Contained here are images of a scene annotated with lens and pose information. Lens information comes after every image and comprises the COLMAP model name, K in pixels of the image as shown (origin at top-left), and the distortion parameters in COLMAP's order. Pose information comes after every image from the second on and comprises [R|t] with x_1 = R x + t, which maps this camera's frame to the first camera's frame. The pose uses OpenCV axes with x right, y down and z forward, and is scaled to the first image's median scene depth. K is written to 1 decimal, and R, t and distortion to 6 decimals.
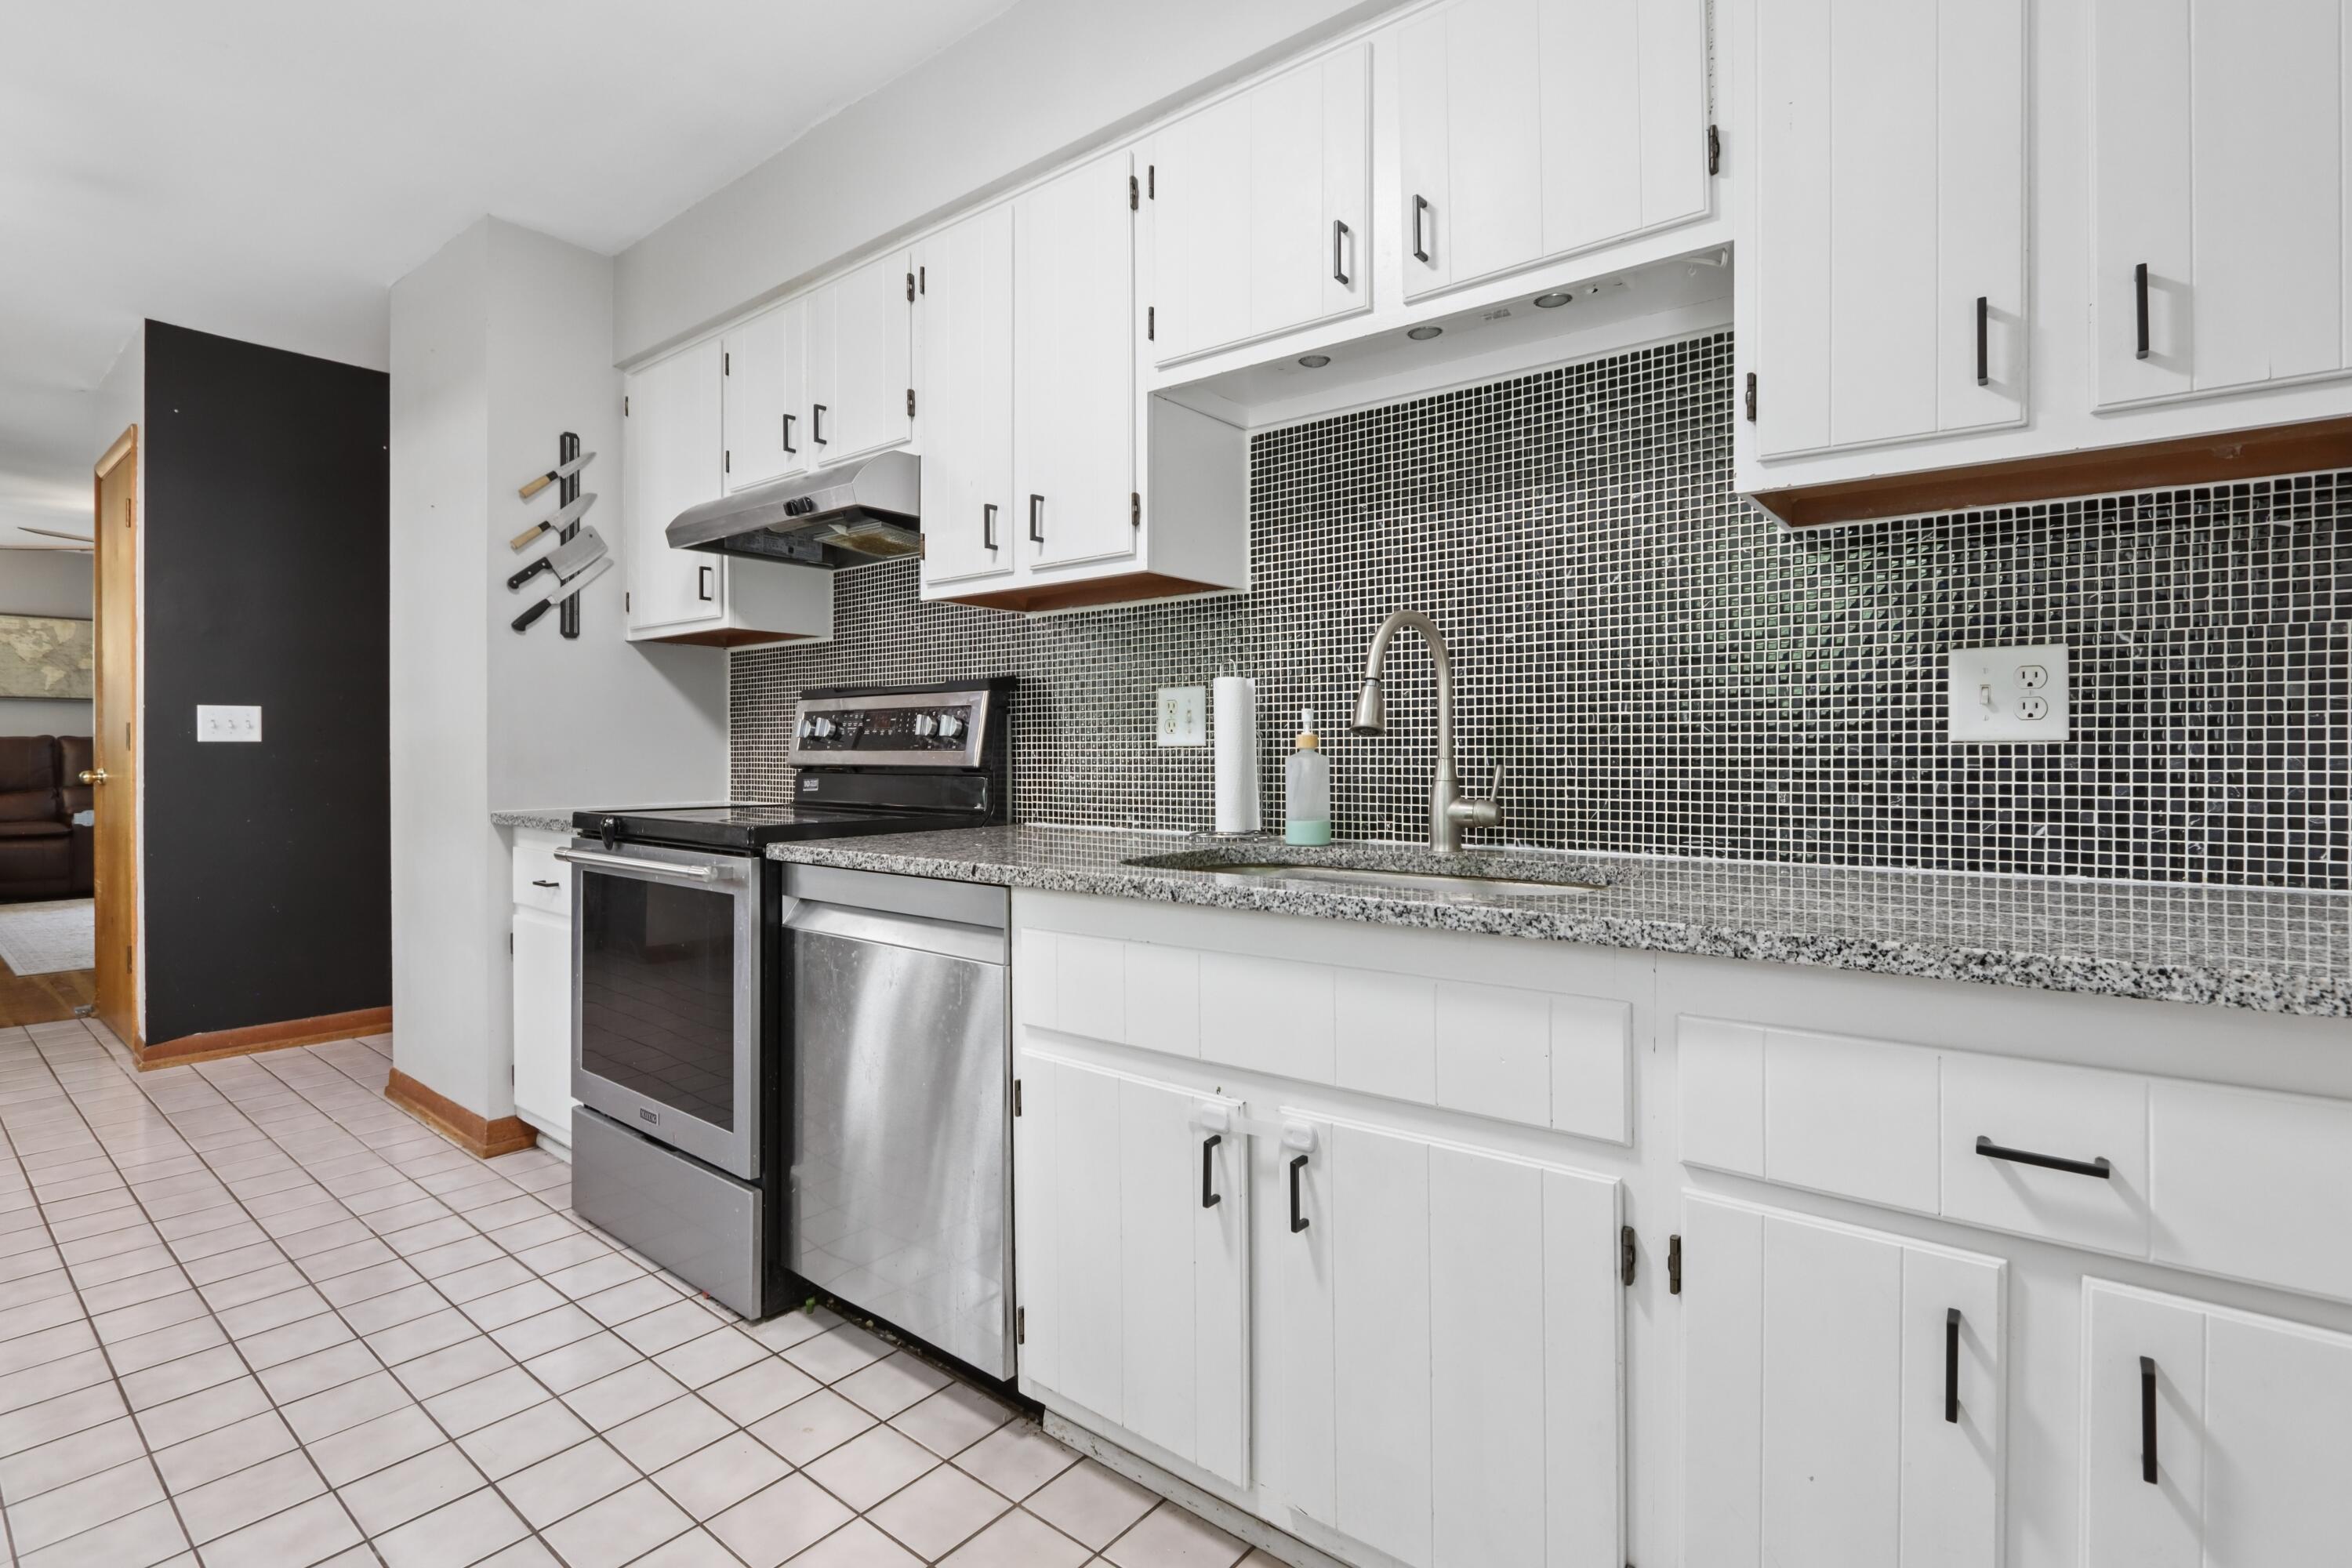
lens RADIAL K [[1098.0, 0, 1156.0], [0, 1098.0, 752.8], [0, 0, 1]] dist [-0.011657, 0.001680]
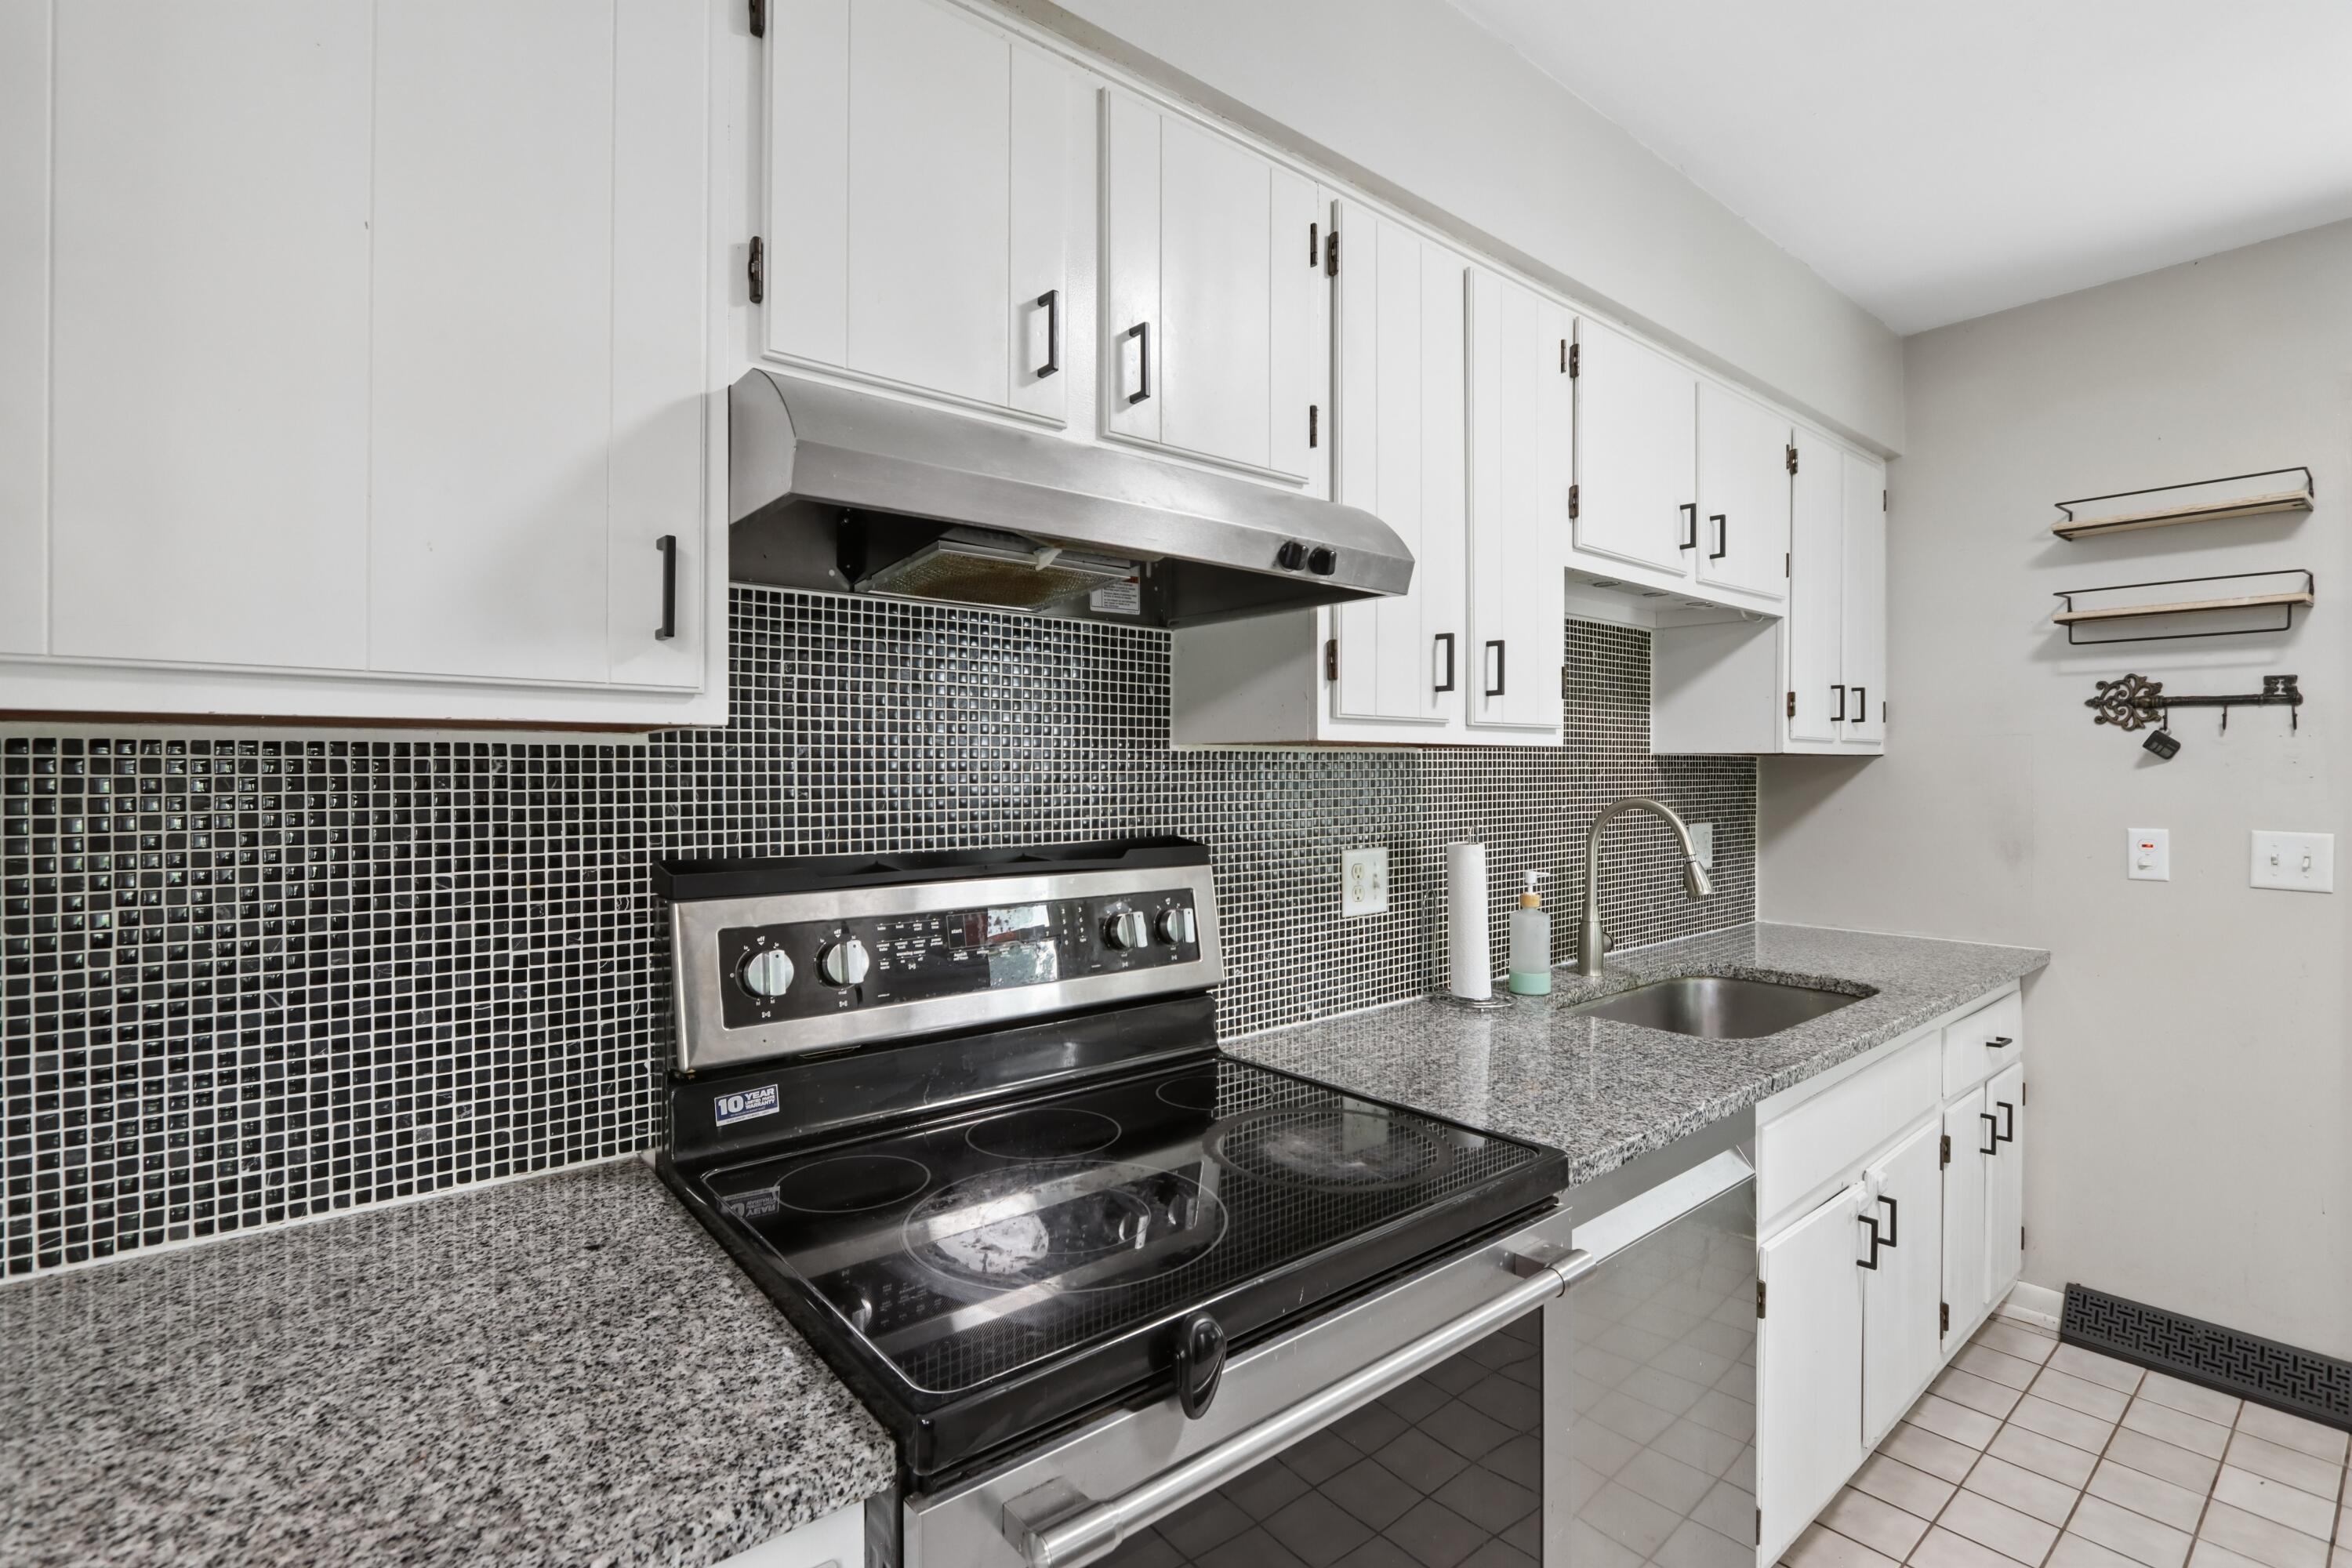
lens RADIAL K [[1098.0, 0, 1176.6], [0, 1098.0, 777.8], [0, 0, 1]] dist [-0.011657, 0.001680]
pose [[0.185071, -0.003406, 0.982719, -1.091491], [0.003361, 0.999990, 0.002833, -0.148556], [-0.982719, 0.002779, 0.185081, 1.215866]]
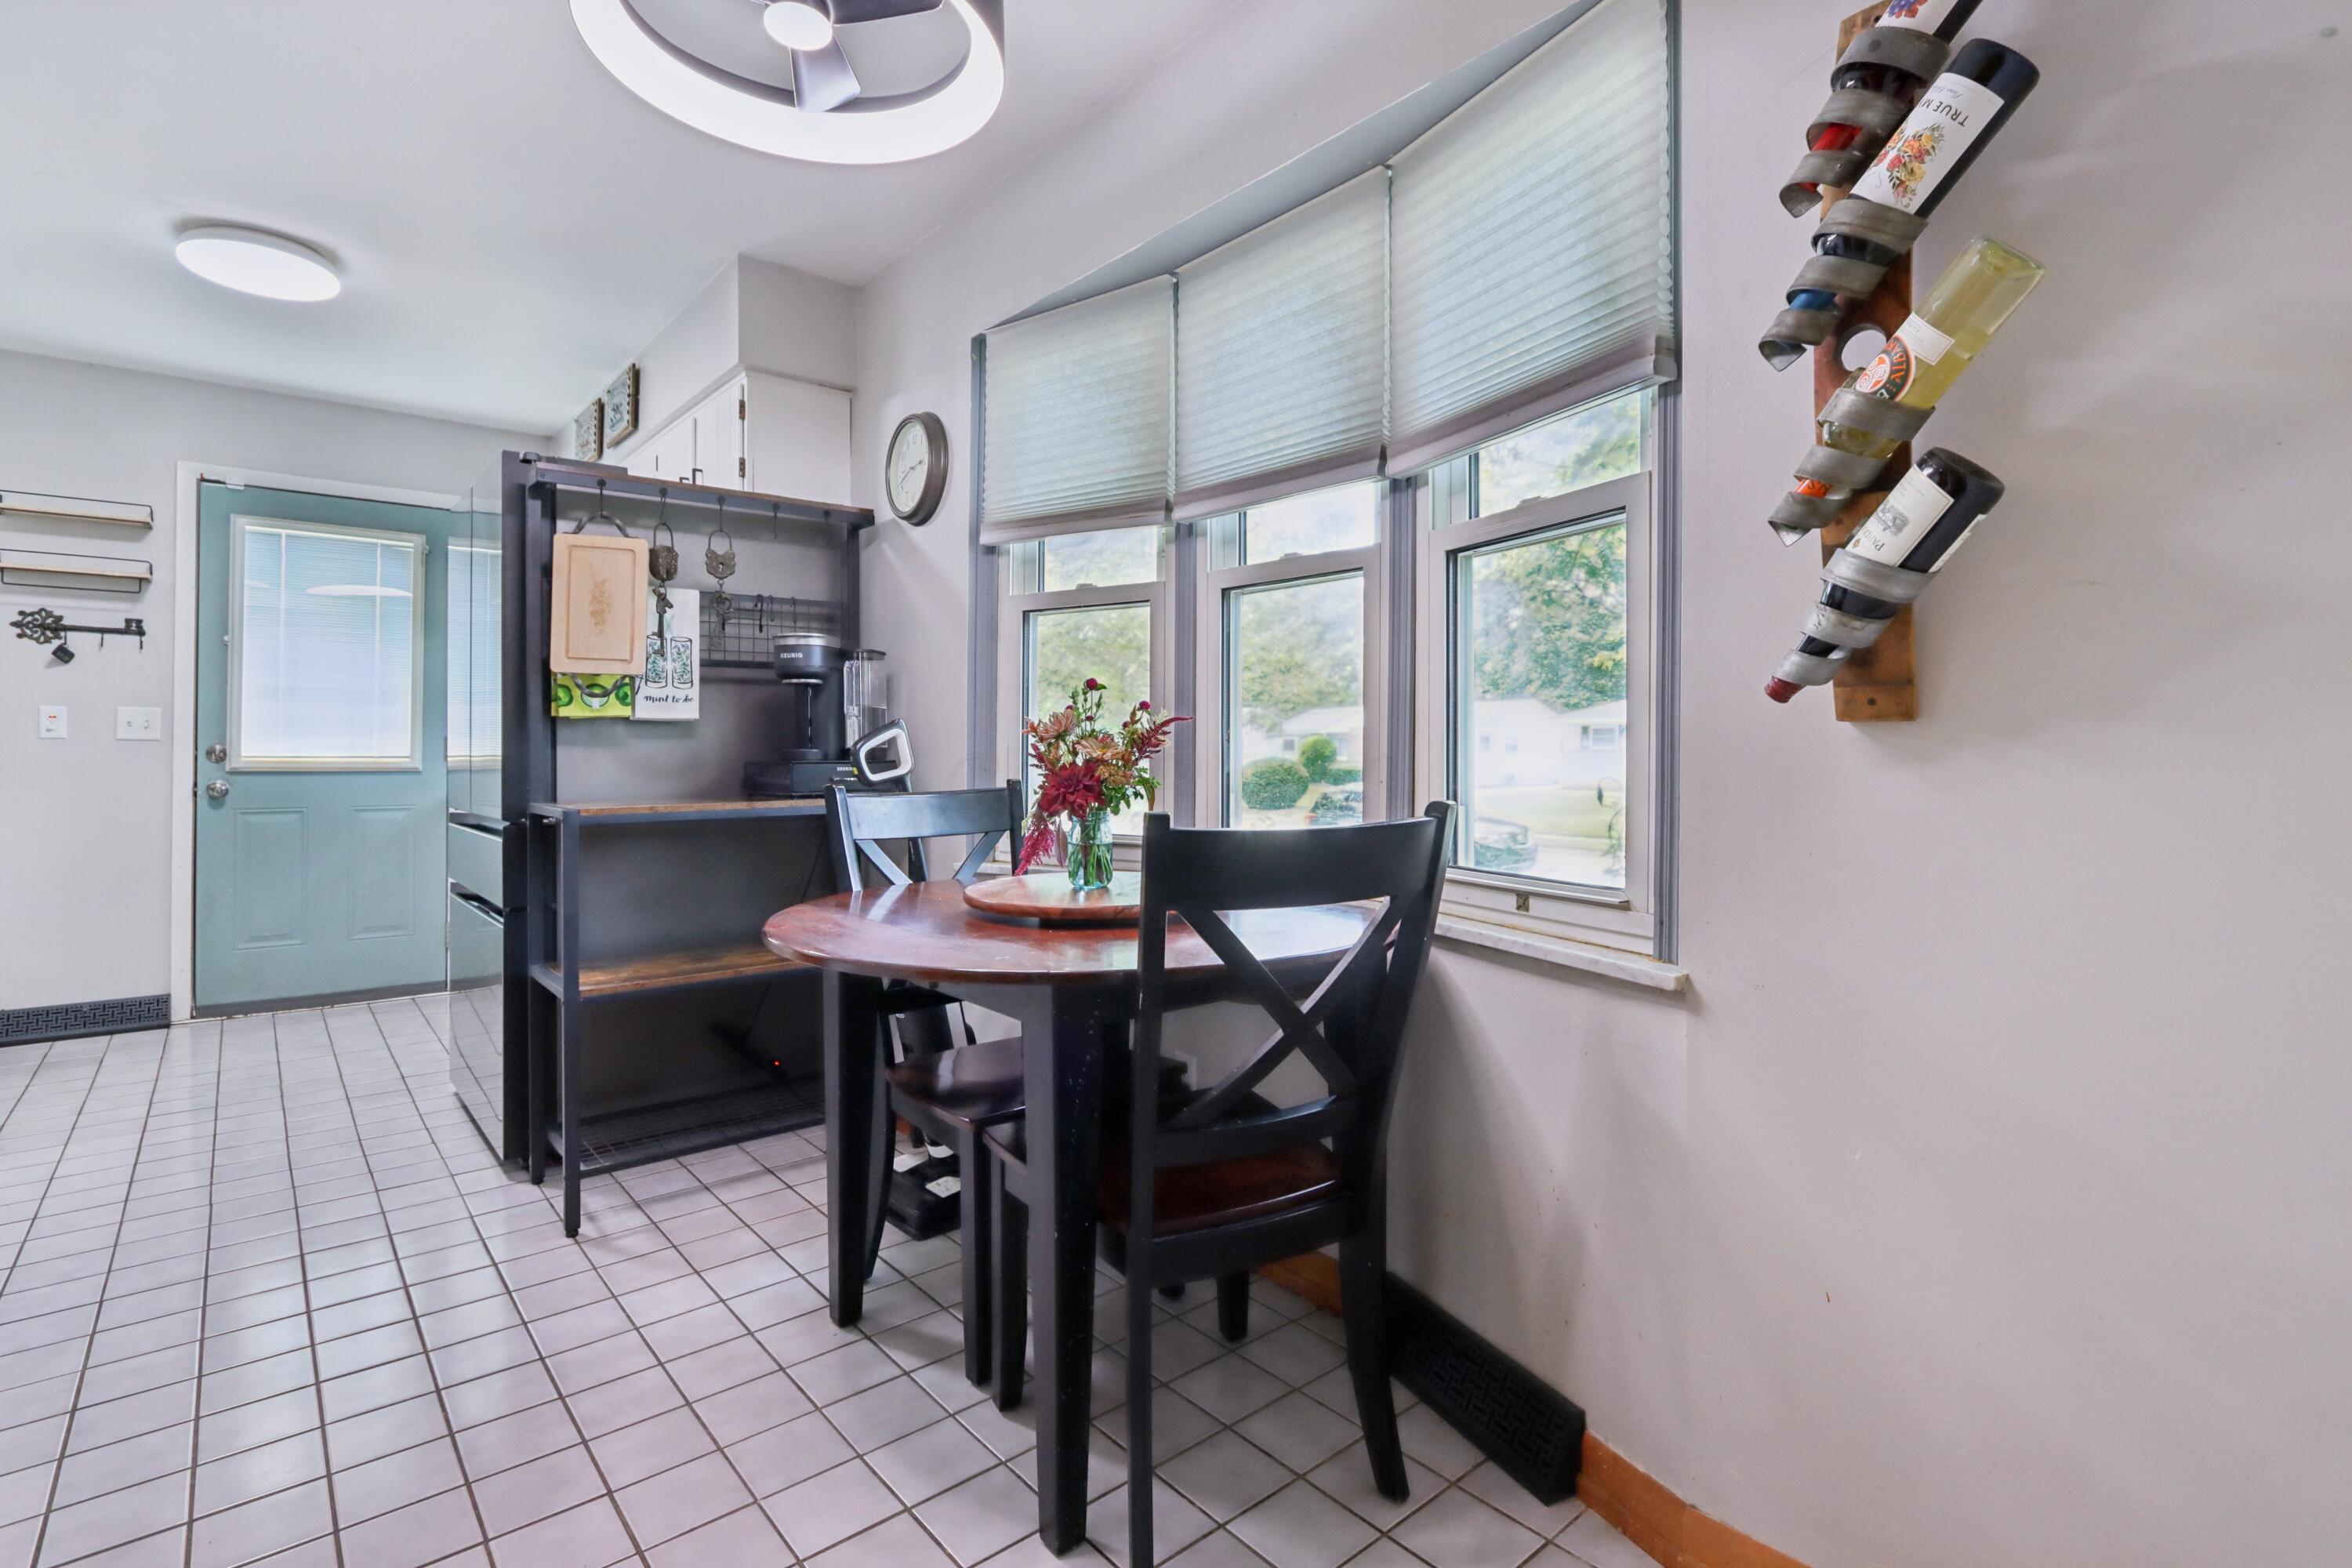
lens RADIAL K [[1098.0, 0, 1149.5], [0, 1098.0, 736.2], [0, 0, 1]] dist [-0.011657, 0.001680]
pose [[-0.982091, -0.006244, 0.188302, -2.069866], [-0.006933, 0.999971, -0.002997, -0.027570], [-0.188278, -0.004249, -0.982107, 1.979858]]
